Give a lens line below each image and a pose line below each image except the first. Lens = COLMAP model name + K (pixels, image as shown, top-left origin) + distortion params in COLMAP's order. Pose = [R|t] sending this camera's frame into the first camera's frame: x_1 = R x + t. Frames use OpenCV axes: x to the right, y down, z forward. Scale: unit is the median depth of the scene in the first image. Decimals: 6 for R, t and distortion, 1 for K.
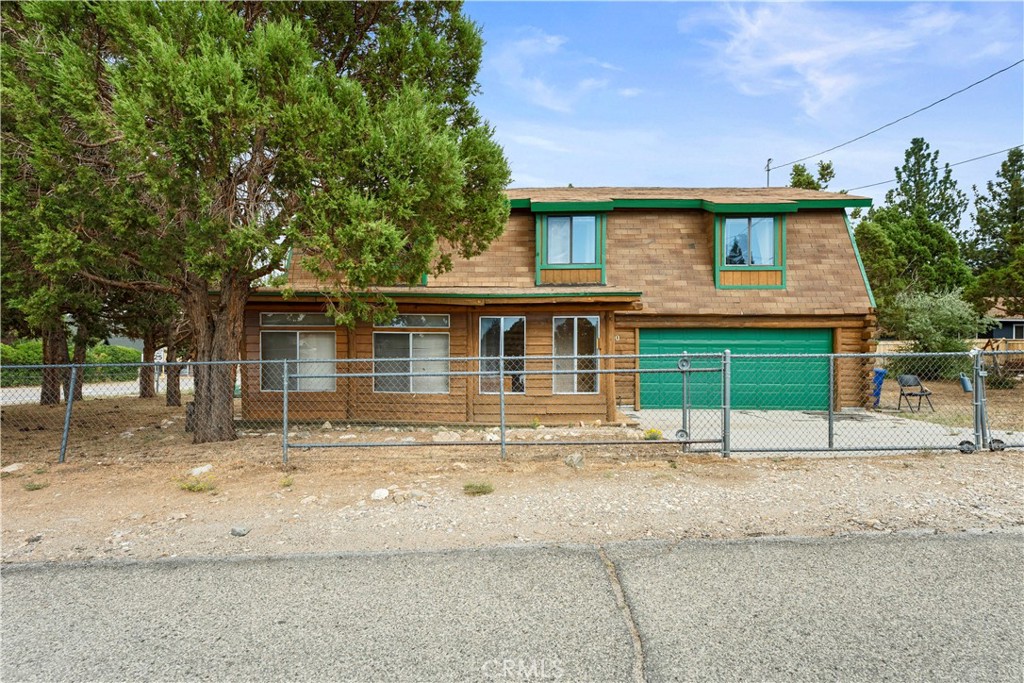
lens RADIAL K [[460.8, 0, 511.5], [0, 460.8, 349.8], [0, 0, 1]] dist [-0.002707, -0.000527]
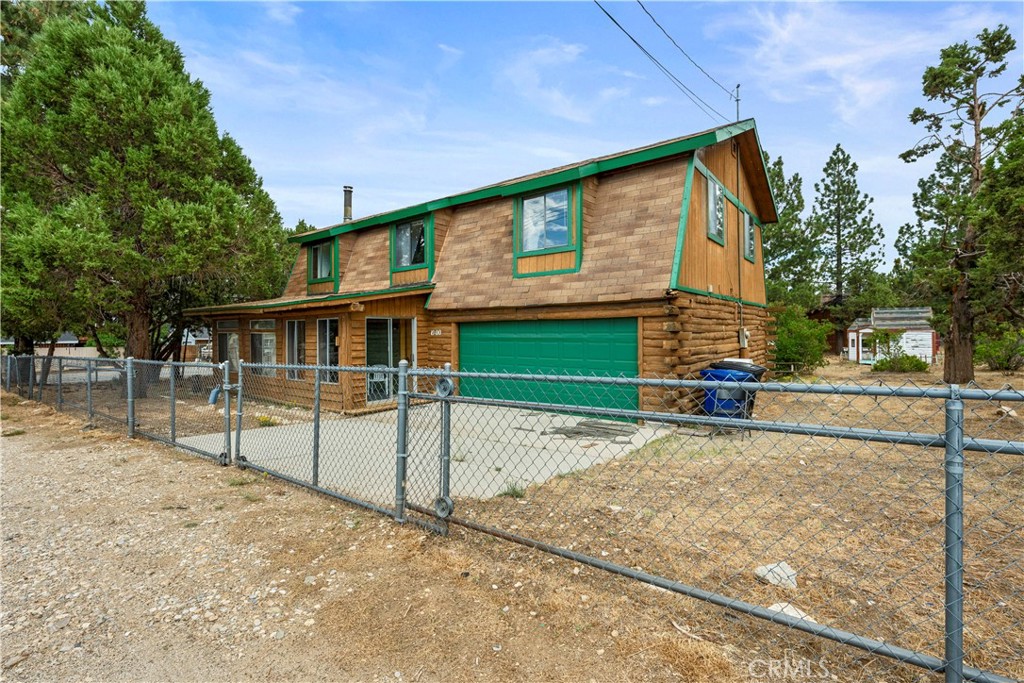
lens RADIAL K [[460.8, 0, 514.3], [0, 460.8, 335.1], [0, 0, 1]] dist [-0.002707, -0.000527]
pose [[0.816272, -0.006894, -0.577626, 0.979015], [0.012602, 0.999903, 0.005874, -0.024285], [0.577530, -0.012074, 0.816280, 0.248777]]
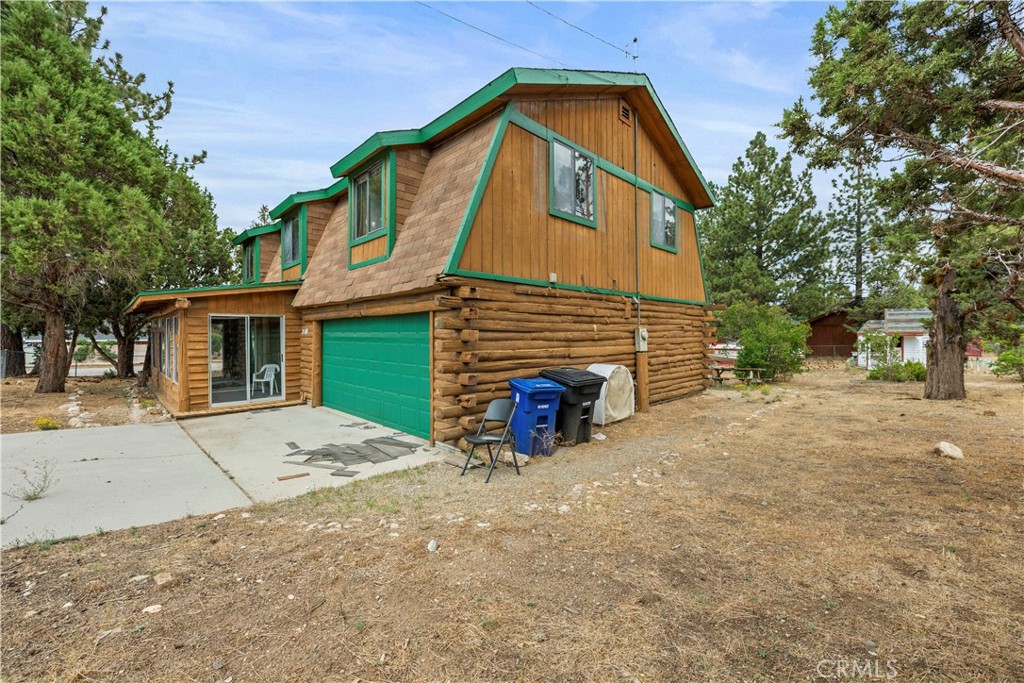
lens RADIAL K [[408.4, 0, 512.2], [0, 408.4, 340.7], [0, 0, 1]] dist [-0.000909, 0.000390]
pose [[0.729454, 0.004260, -0.684017, 1.159279], [0.006734, 0.999887, 0.013409, -0.014911], [0.683997, -0.014387, 0.729343, 0.669836]]
